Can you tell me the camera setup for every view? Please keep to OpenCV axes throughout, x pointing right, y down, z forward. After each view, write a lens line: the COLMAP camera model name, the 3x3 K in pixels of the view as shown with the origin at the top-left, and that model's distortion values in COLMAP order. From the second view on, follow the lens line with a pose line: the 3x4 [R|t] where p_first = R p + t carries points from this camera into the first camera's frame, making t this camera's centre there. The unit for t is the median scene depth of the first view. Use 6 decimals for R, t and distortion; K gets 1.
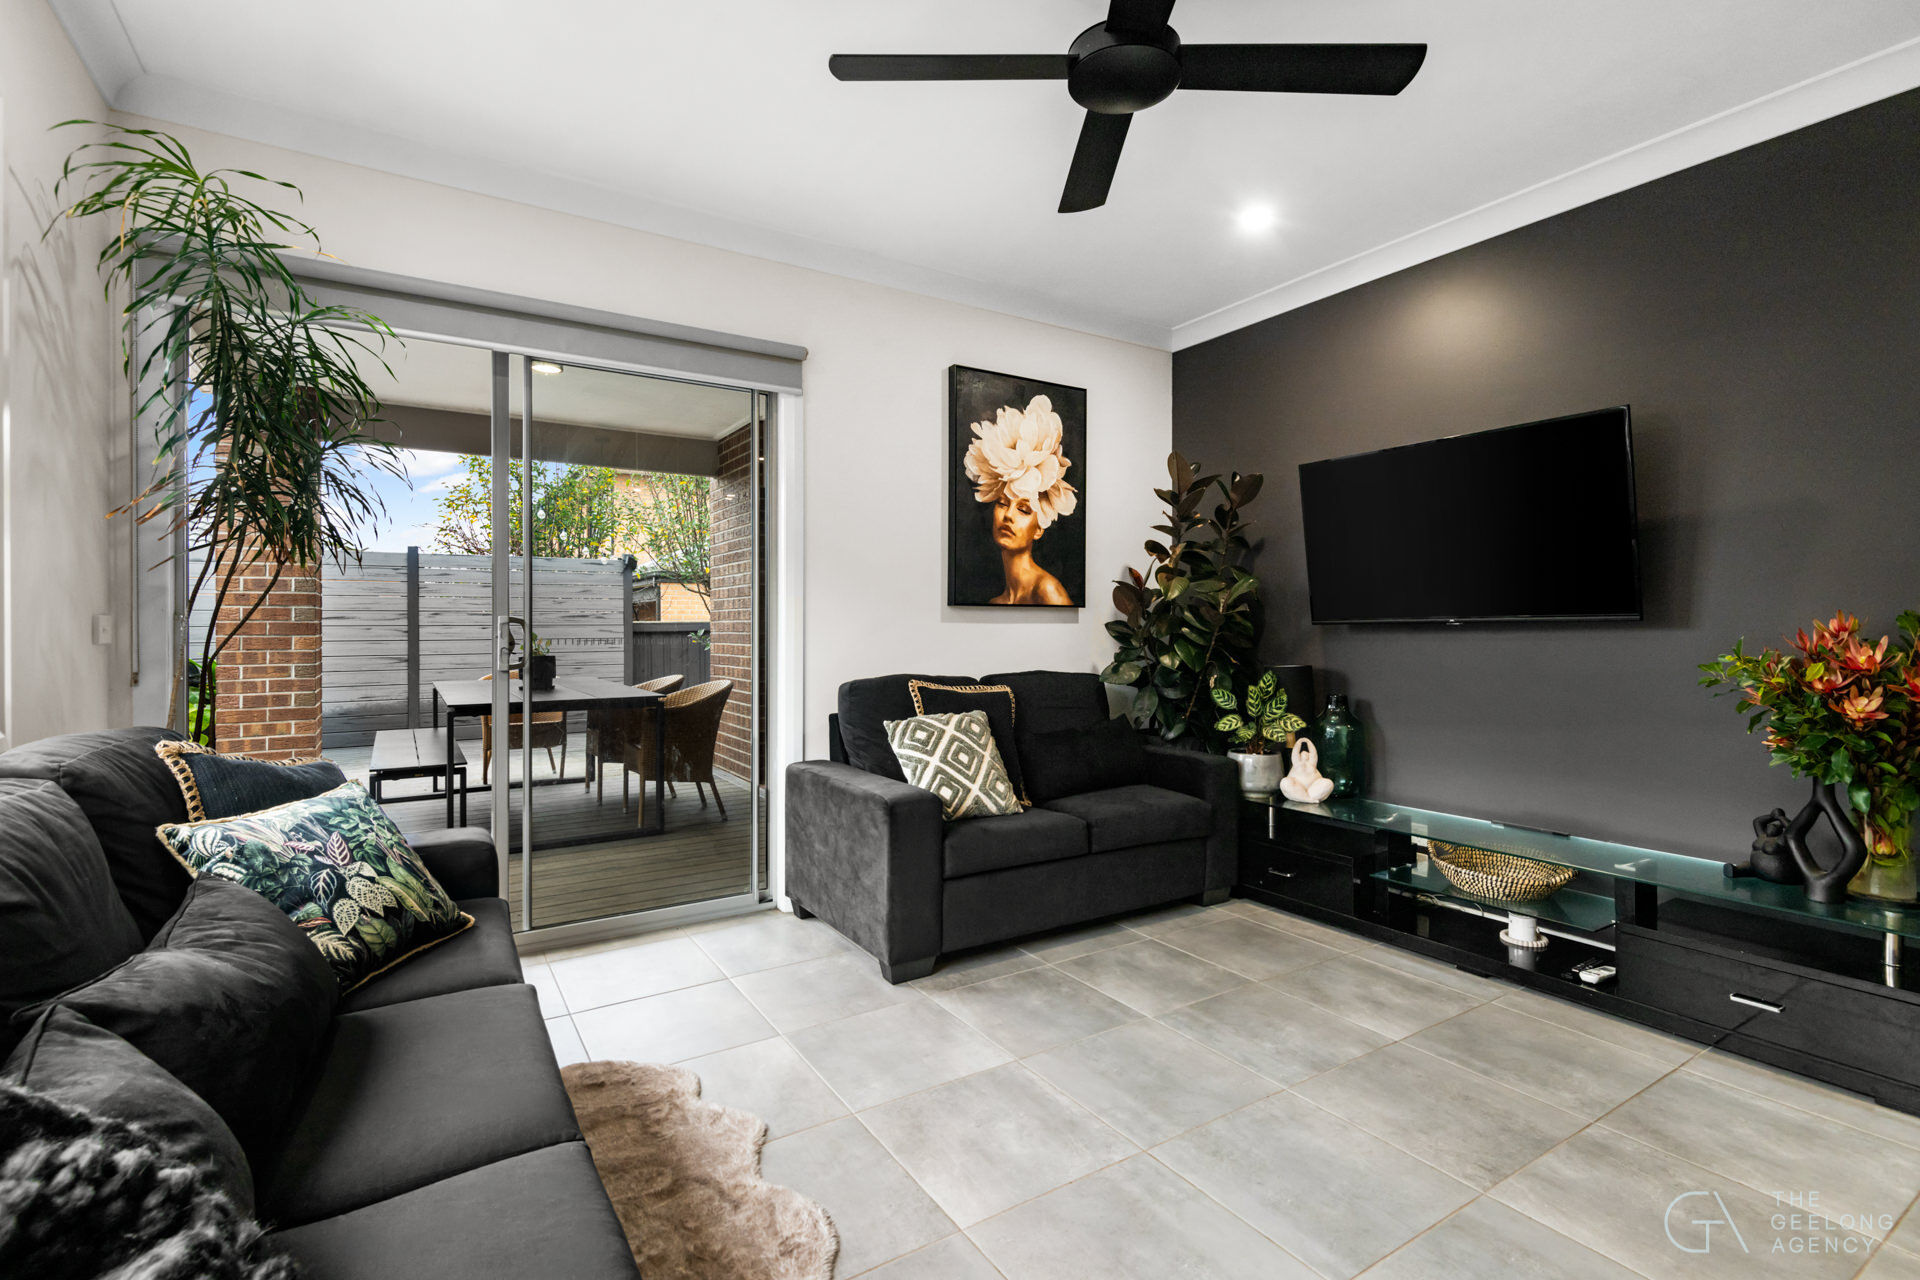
lens RADIAL K [[869.9, 0, 958.3], [0, 869.9, 626.5], [0, 0, 1]] dist [-0.003465, -0.002352]
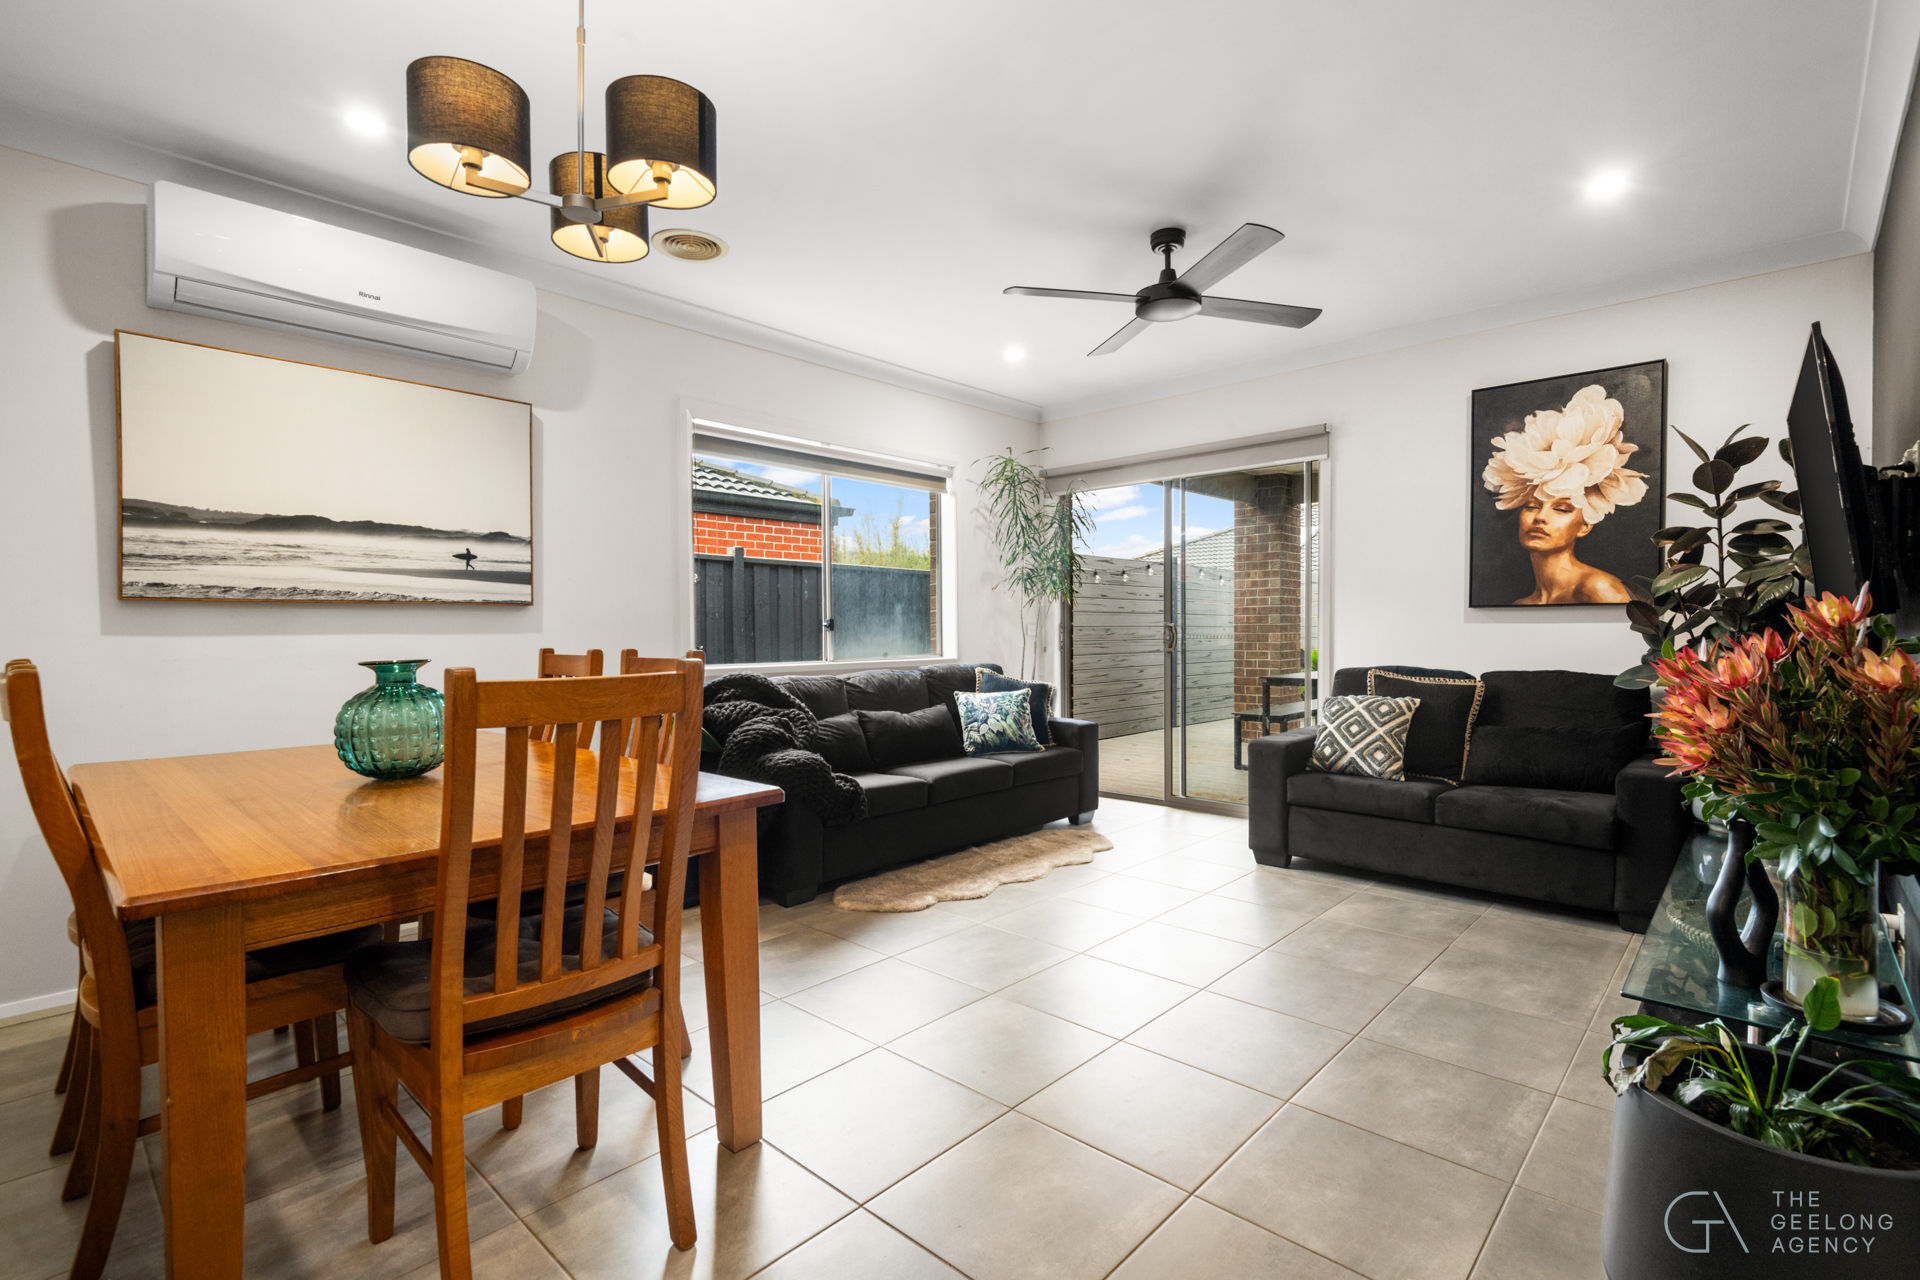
lens RADIAL K [[869.9, 0, 948.7], [0, 869.9, 638.8], [0, 0, 1]] dist [-0.003465, -0.002352]
pose [[0.250299, 0.010460, -0.968112, 0.878833], [0.006701, 0.999899, 0.012536, -0.002596], [0.968145, -0.009625, 0.250204, 0.071155]]
